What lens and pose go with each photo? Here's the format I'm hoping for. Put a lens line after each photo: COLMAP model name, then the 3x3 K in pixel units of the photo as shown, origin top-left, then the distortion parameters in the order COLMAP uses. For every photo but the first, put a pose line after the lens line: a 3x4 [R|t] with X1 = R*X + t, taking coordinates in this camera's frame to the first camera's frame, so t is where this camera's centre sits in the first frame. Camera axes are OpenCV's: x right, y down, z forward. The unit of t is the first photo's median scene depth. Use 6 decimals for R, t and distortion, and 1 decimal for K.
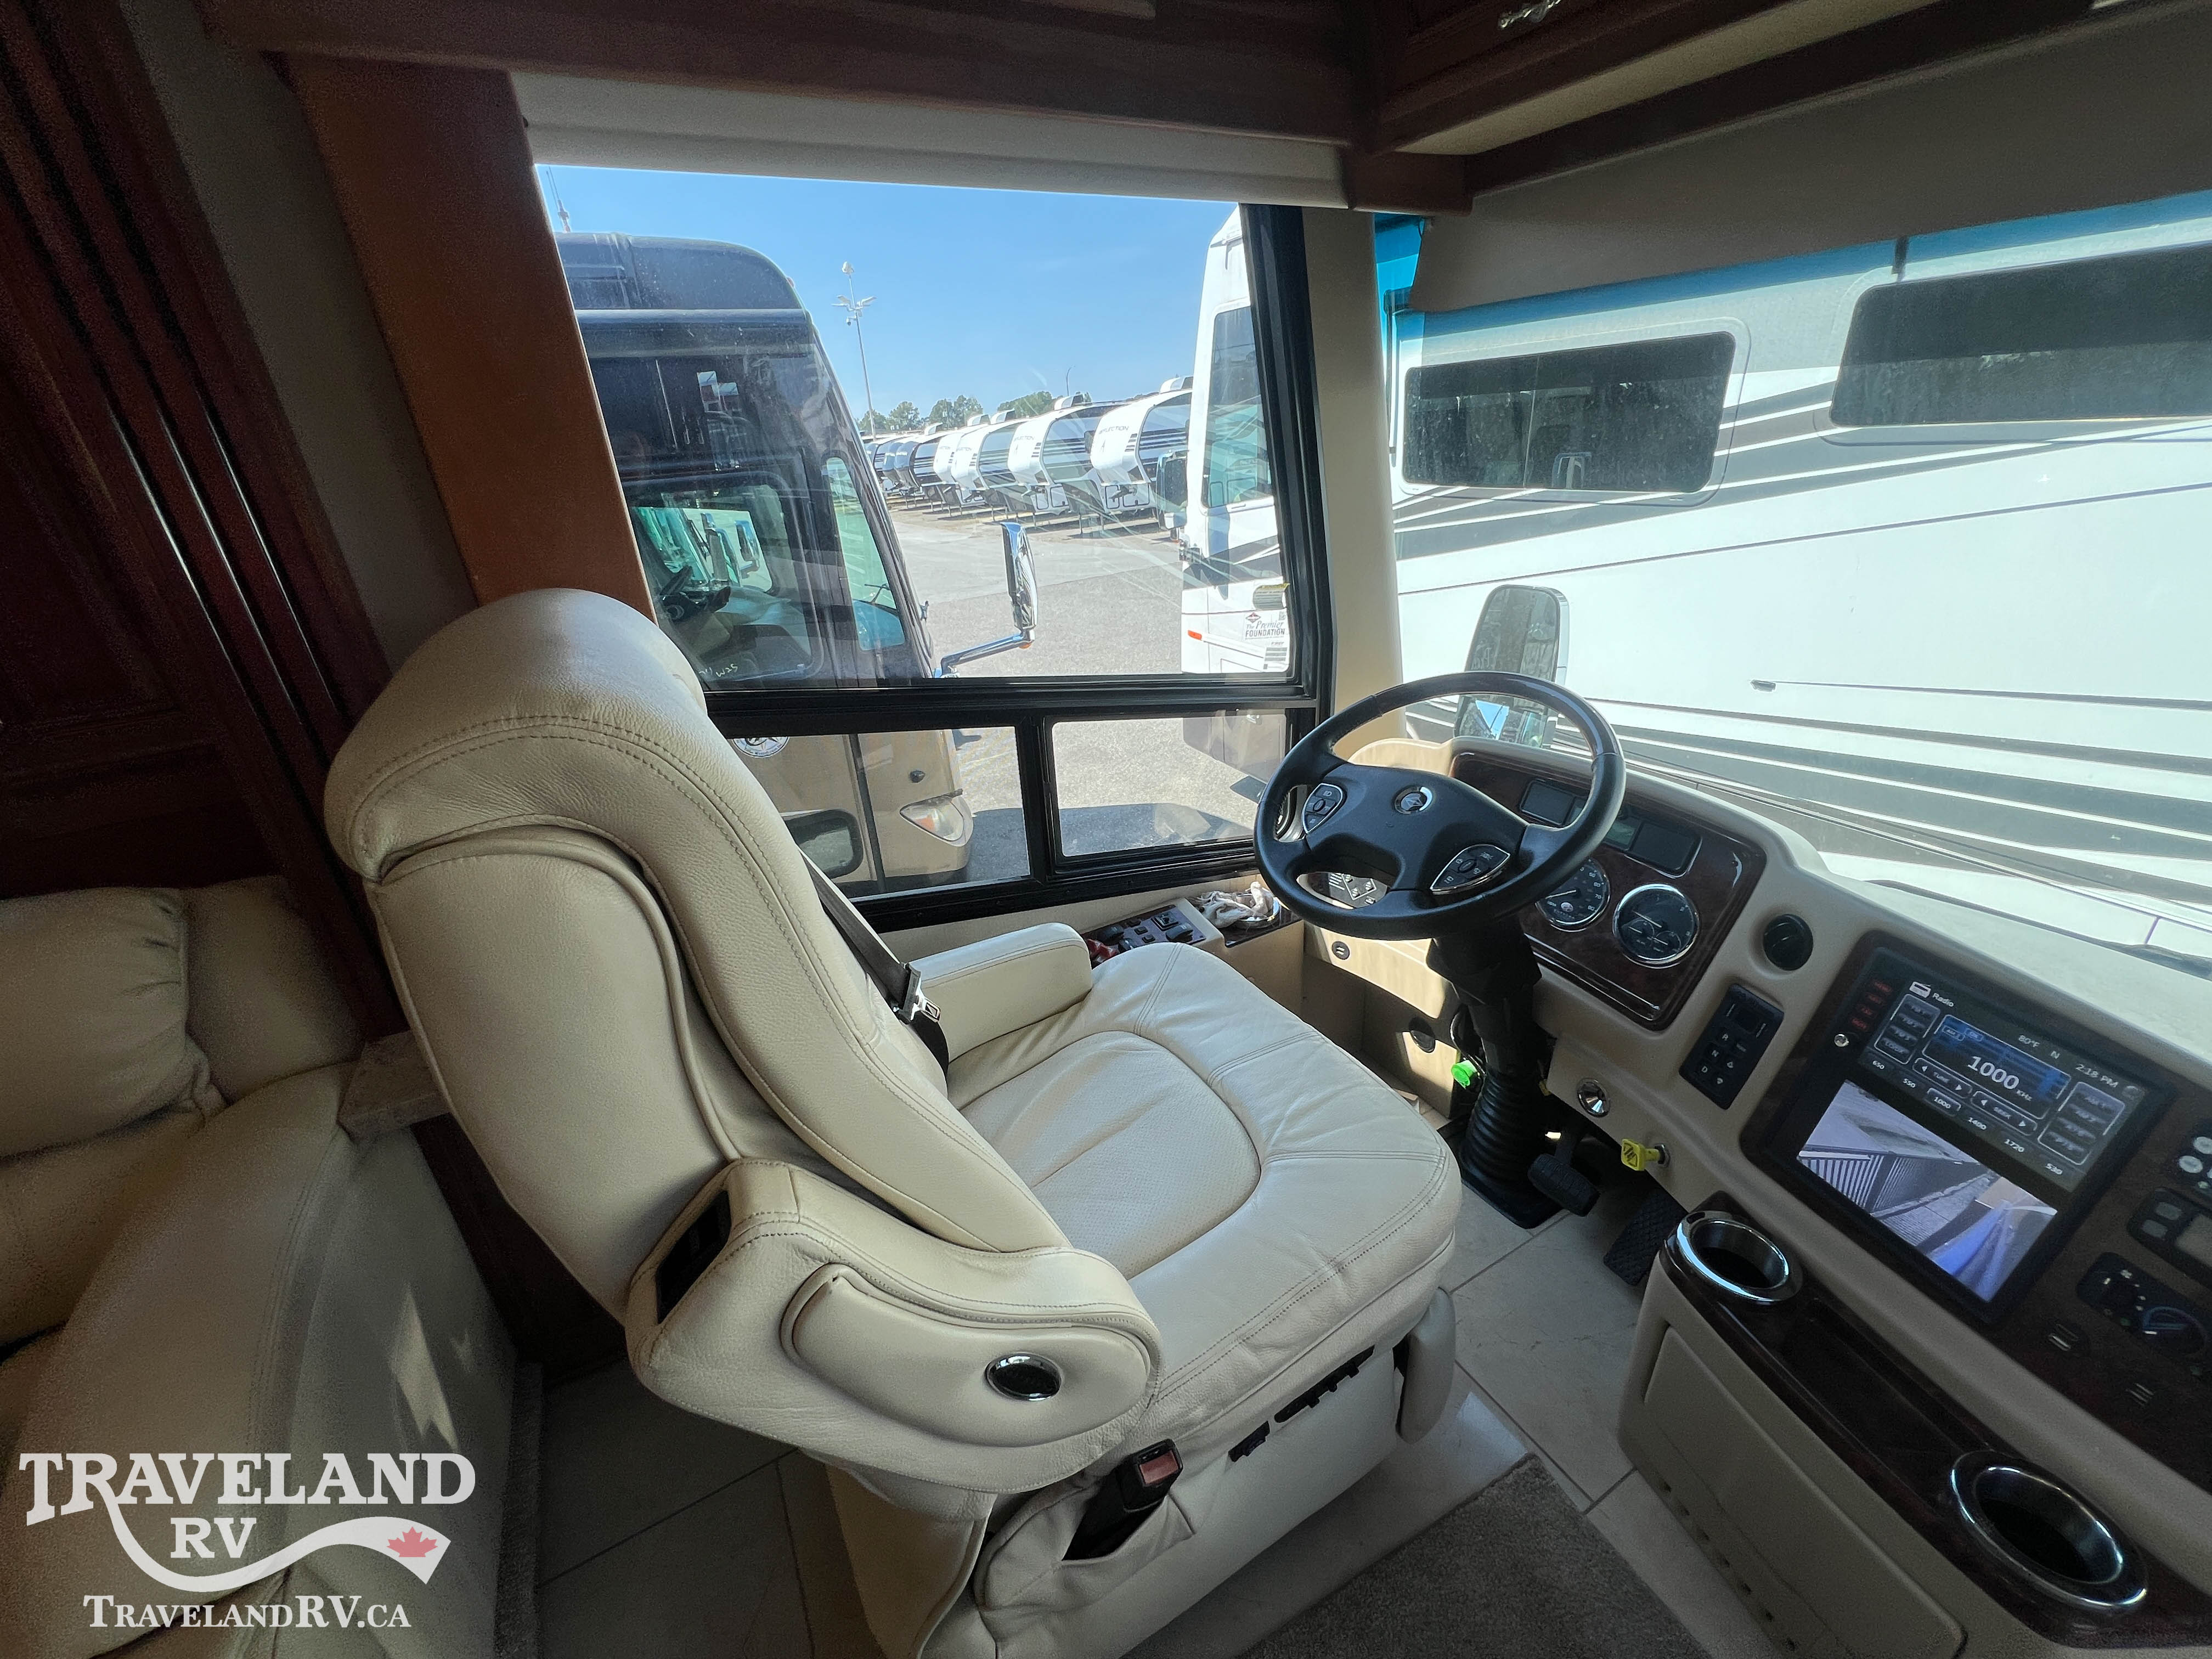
lens RADIAL K [[886.3, 0, 1103.7], [0, 886.3, 827.4], [0, 0, 1]] dist [-0.002922, 0.000845]
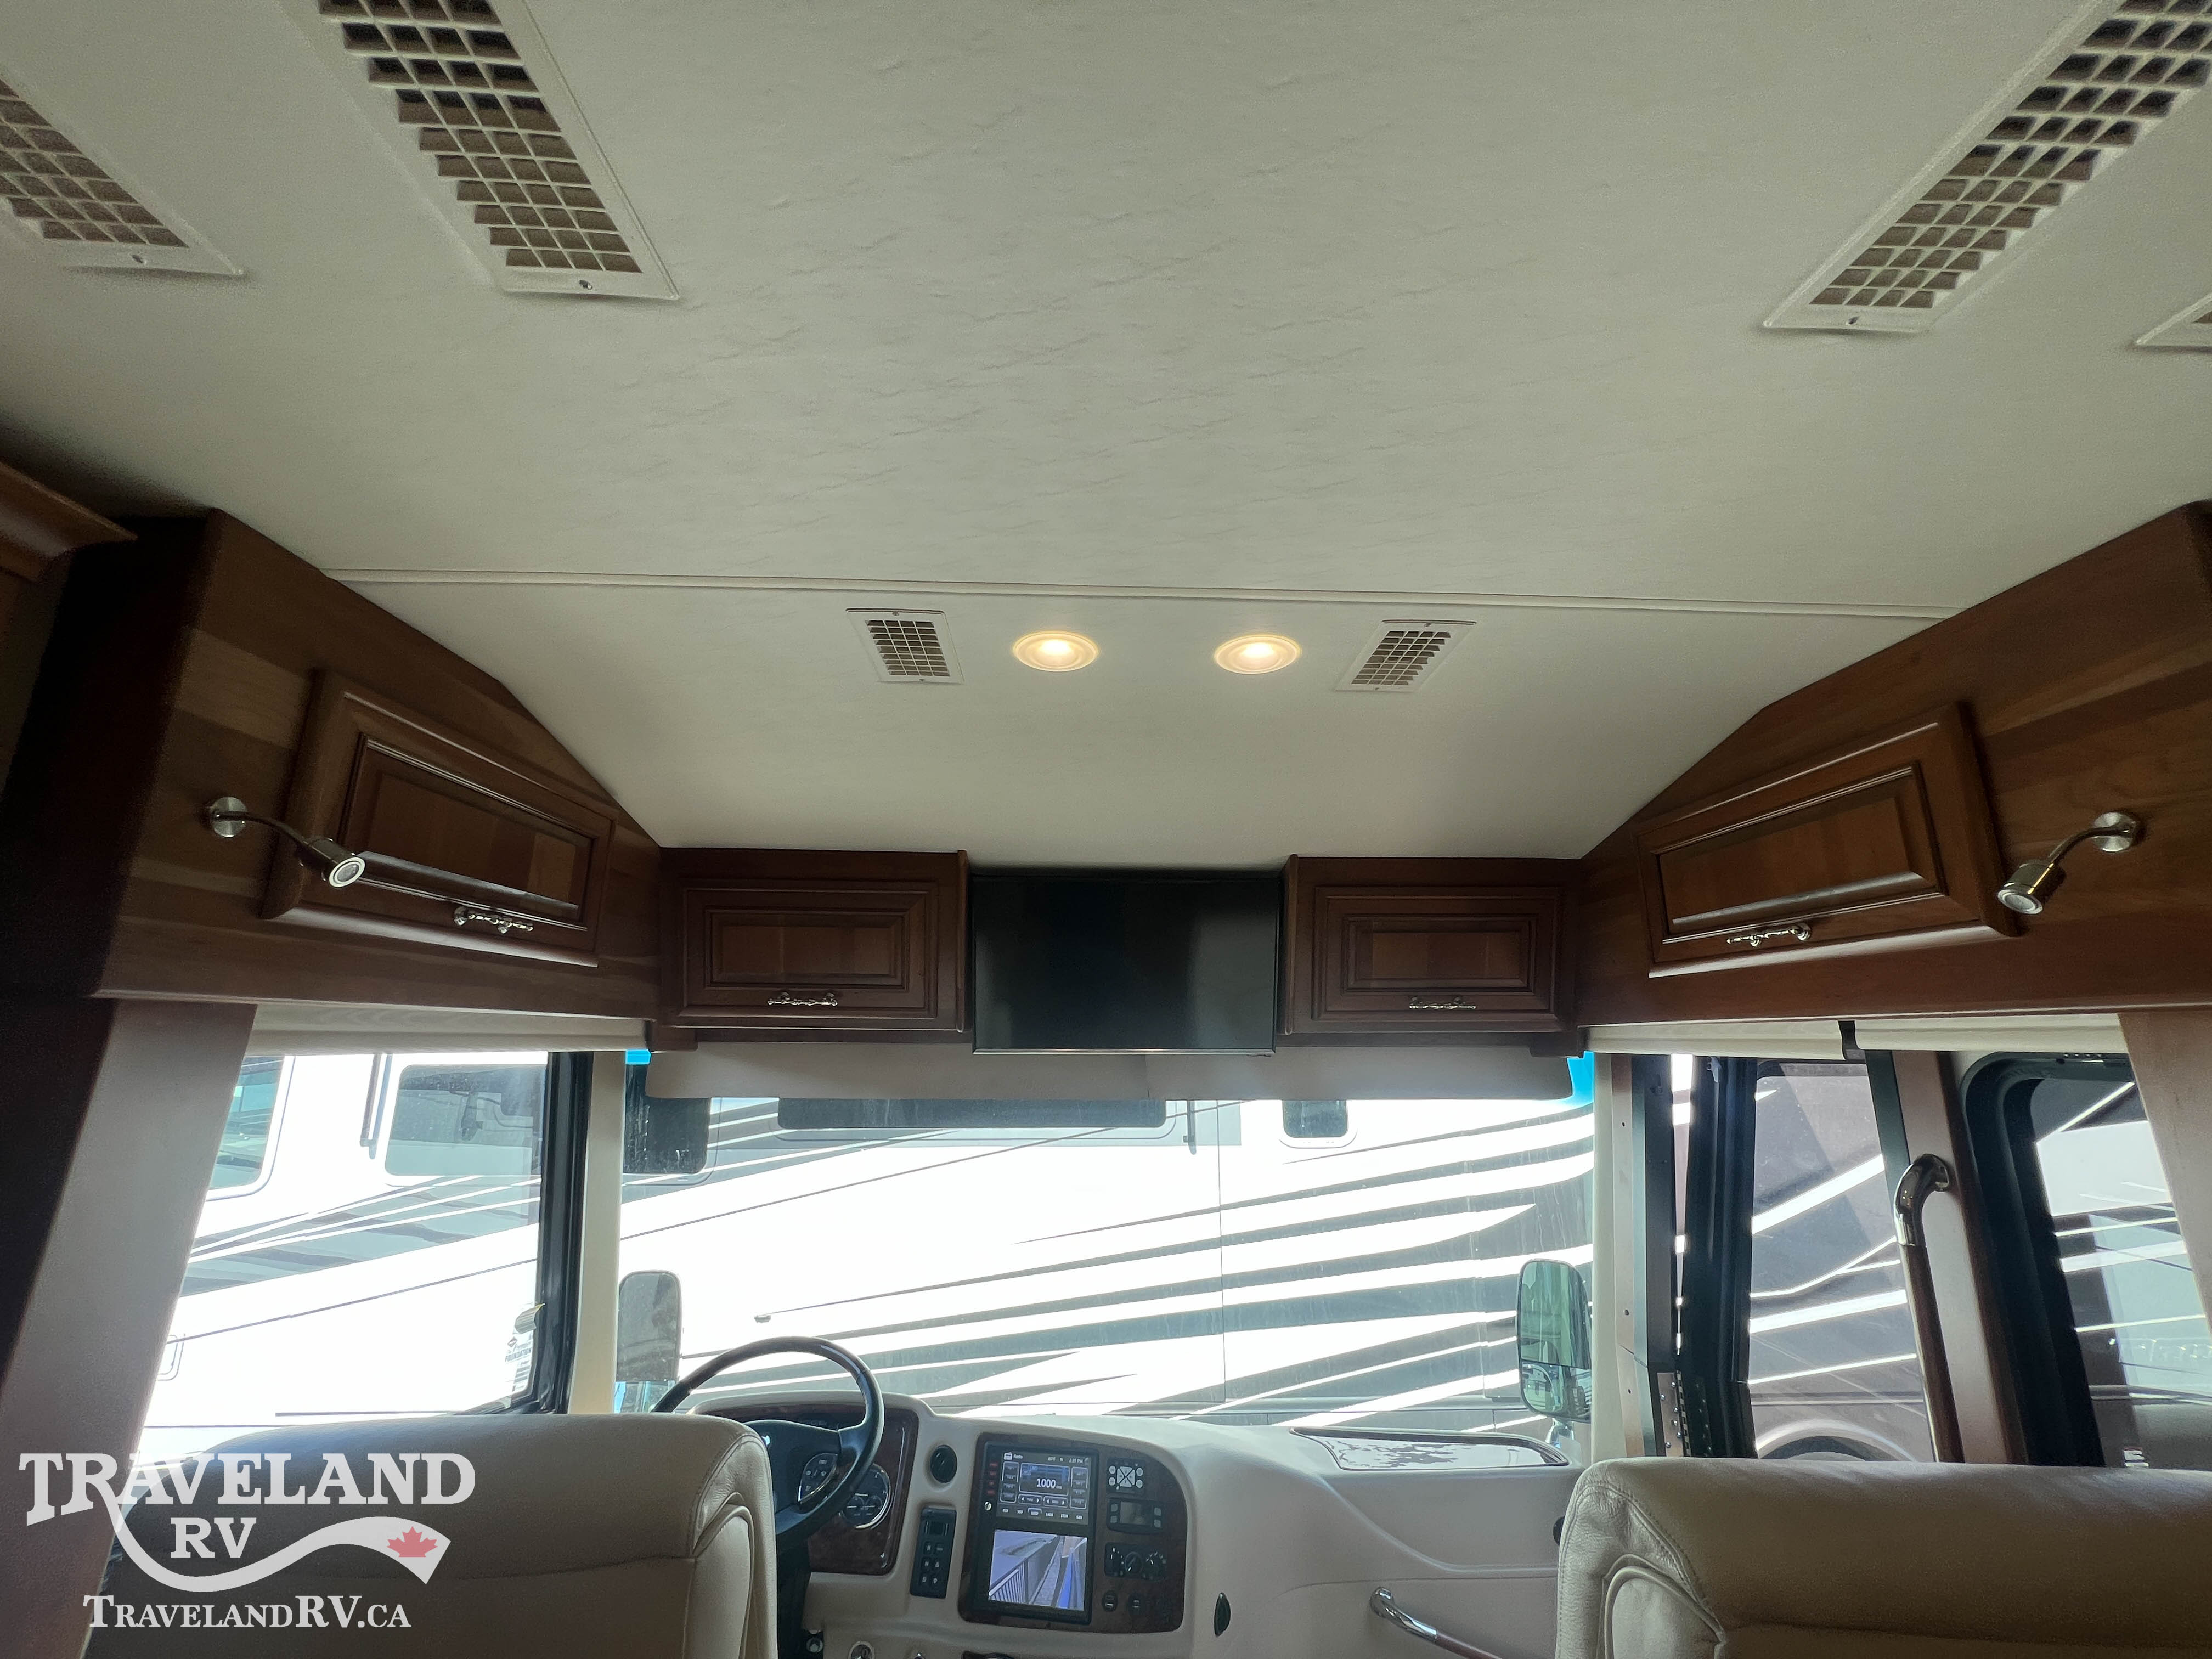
lens RADIAL K [[886.3, 0, 1103.7], [0, 886.3, 827.4], [0, 0, 1]] dist [-0.002922, 0.000845]
pose [[0.449785, 0.266542, 0.852437, -1.069587], [0.343143, 0.829606, -0.440461, -0.043186], [-0.824589, 0.490621, 0.281682, -0.448664]]
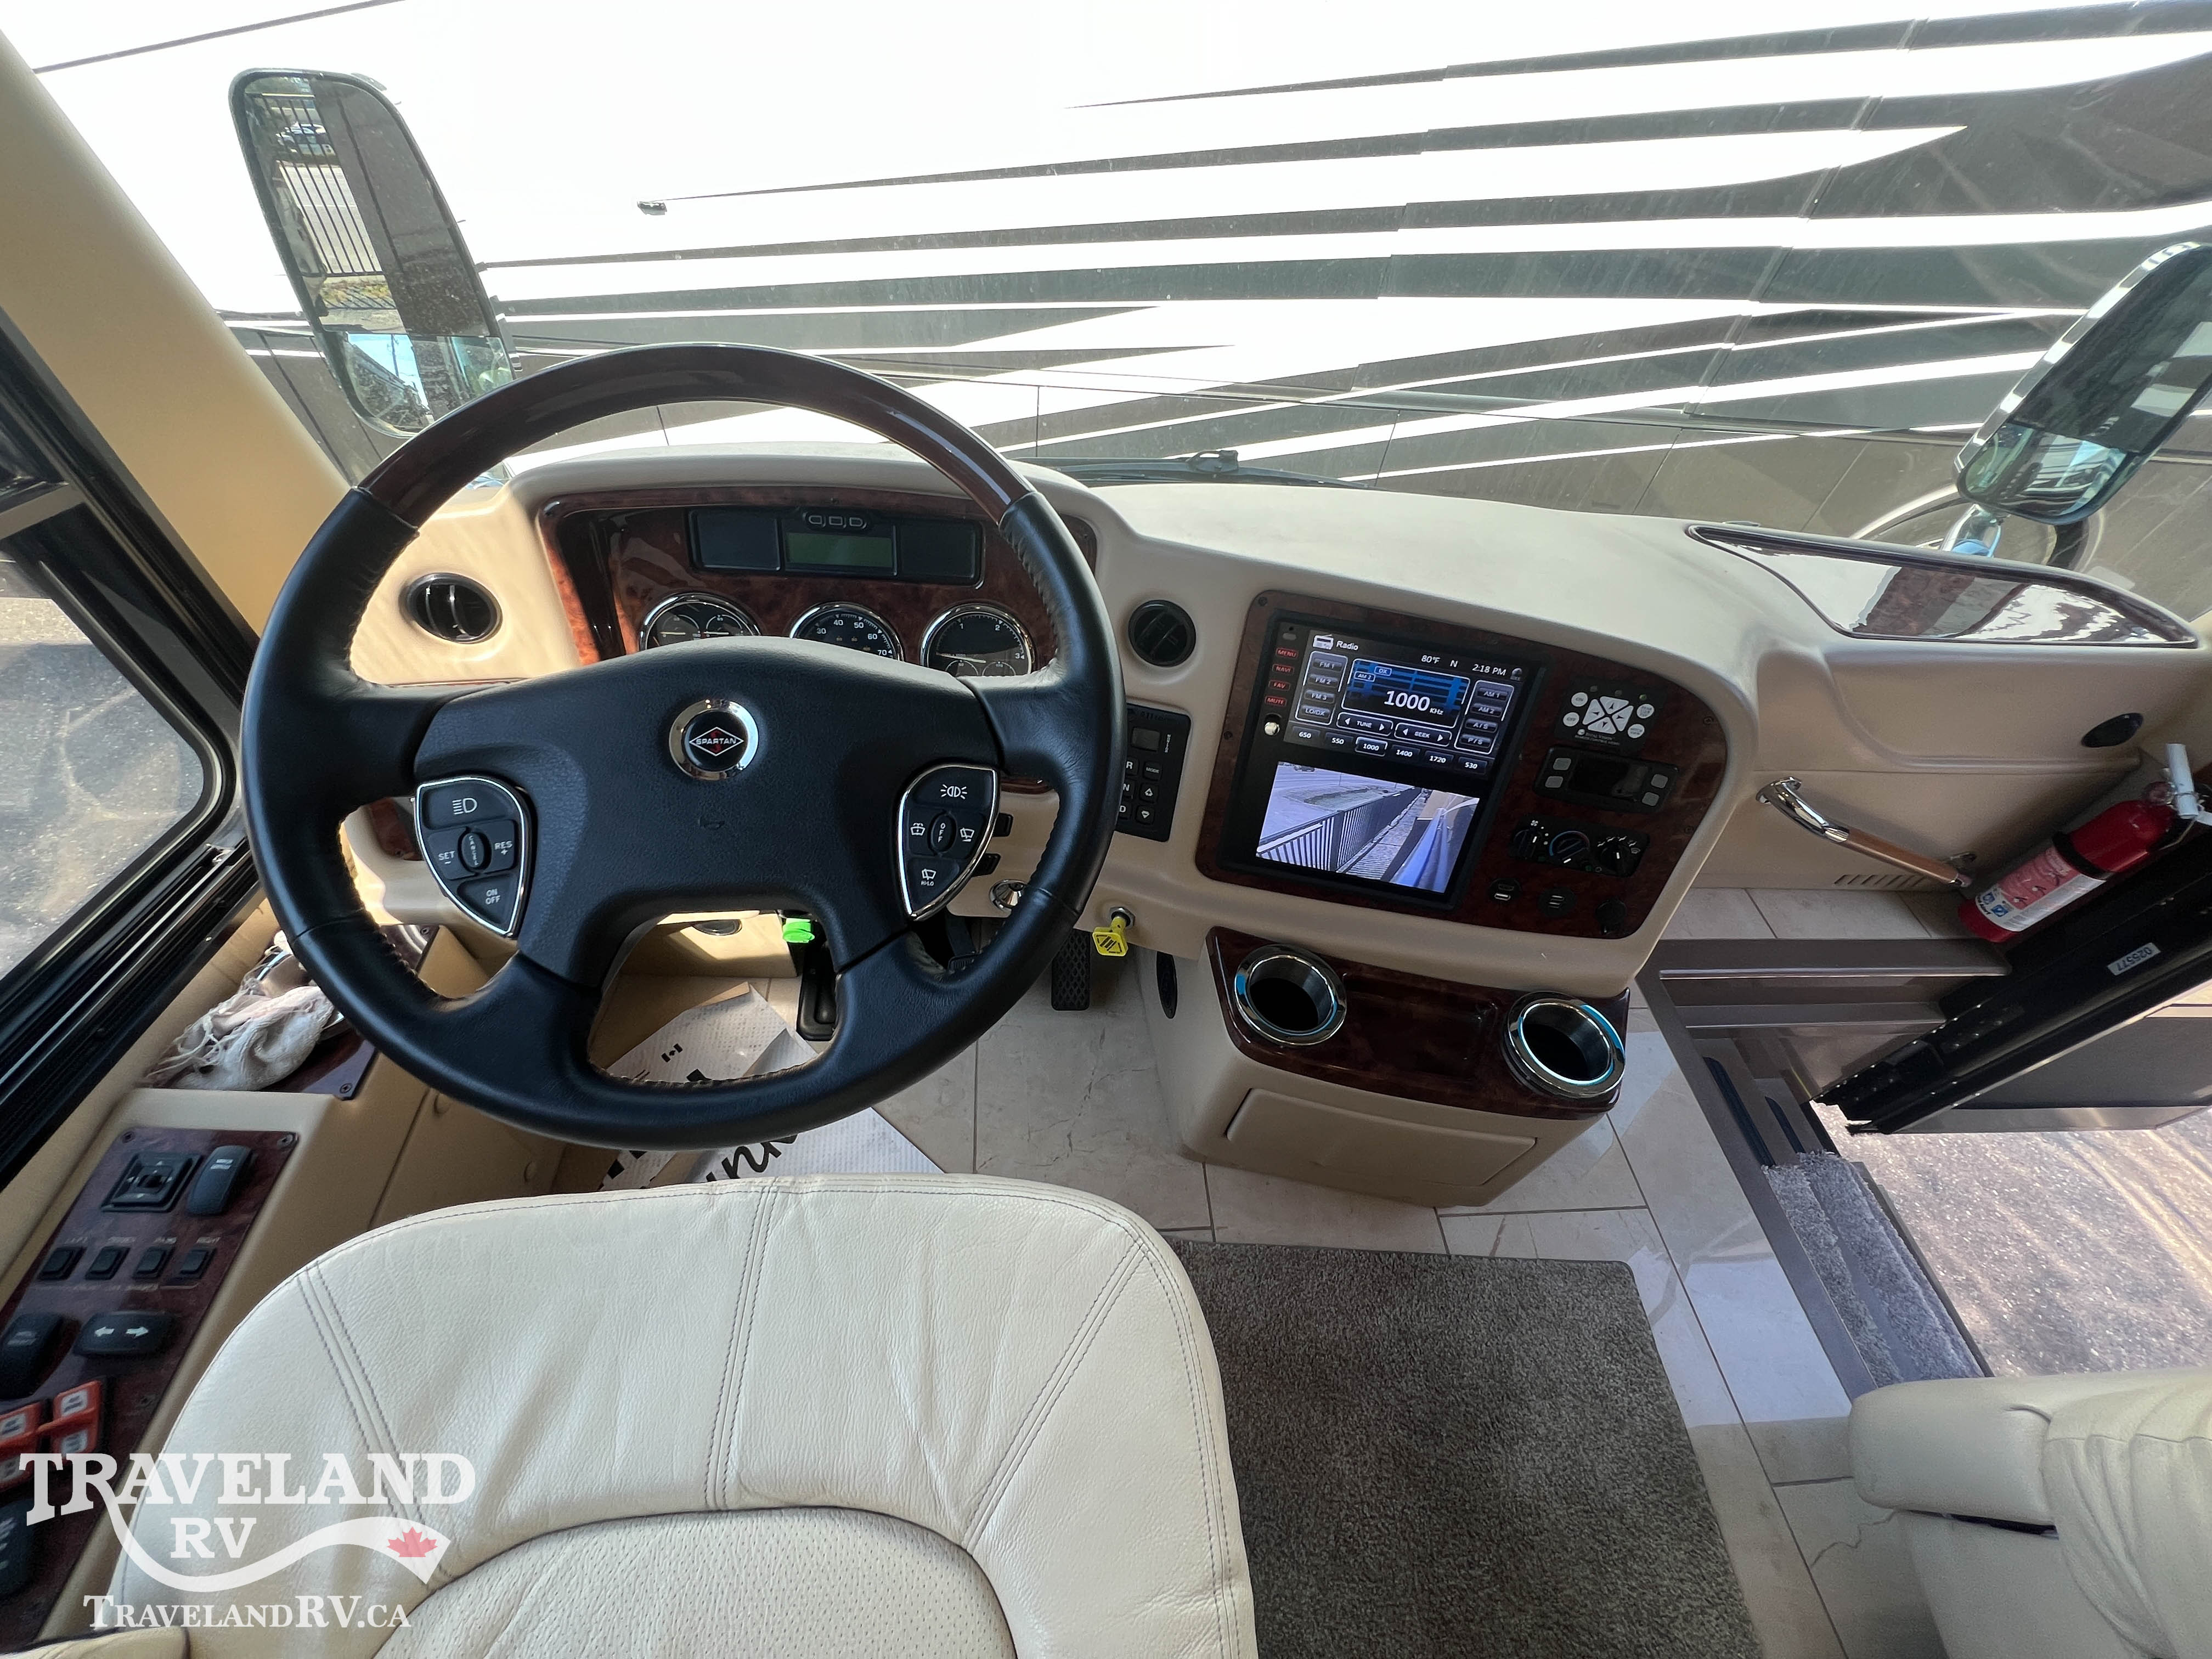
lens RADIAL K [[886.3, 0, 1103.7], [0, 886.3, 827.4], [0, 0, 1]] dist [-0.002922, 0.000845]
pose [[0.411218, -0.624835, 0.663687, 0.138369], [0.265962, 0.778660, 0.568289, -0.224634], [-0.871874, -0.057175, 0.486382, 0.741013]]
